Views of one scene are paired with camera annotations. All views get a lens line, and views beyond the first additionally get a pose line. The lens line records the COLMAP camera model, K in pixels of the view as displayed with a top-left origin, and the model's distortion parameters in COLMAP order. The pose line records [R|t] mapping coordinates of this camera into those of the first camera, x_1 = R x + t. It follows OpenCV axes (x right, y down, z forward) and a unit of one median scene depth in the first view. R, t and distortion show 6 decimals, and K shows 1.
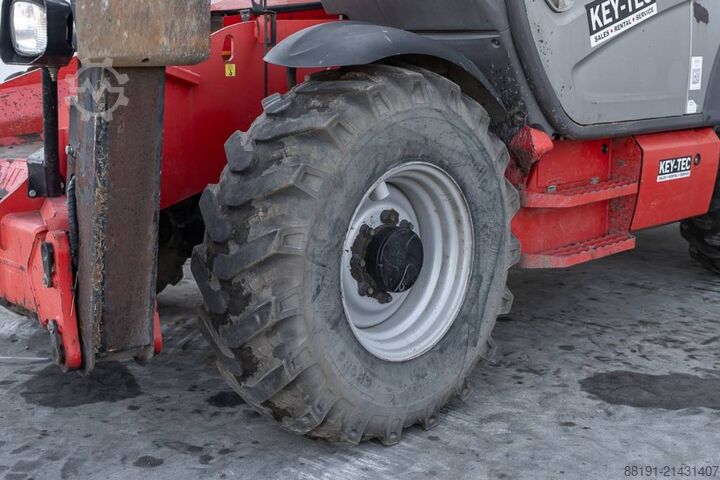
lens RADIAL K [[1035.0, 0, 360.0], [0, 1035.0, 240.0], [0, 0, 1]] dist [-0.034314, -0.010026]
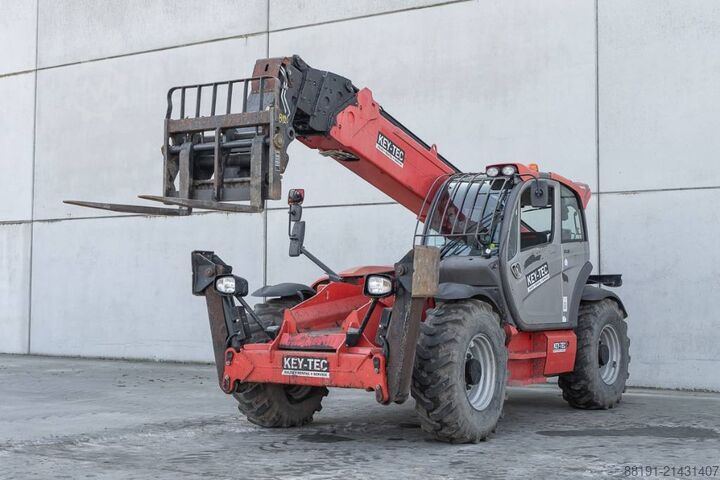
lens RADIAL K [[1079.2, 0, 326.1], [0, 1079.2, 238.4], [0, 0, 1]] dist [0.001147, -0.028087]
pose [[0.987059, 0.007742, 0.160173, -0.745395], [0.030456, 0.971603, -0.234647, 0.308684], [-0.157442, 0.236488, 0.958794, -1.580255]]
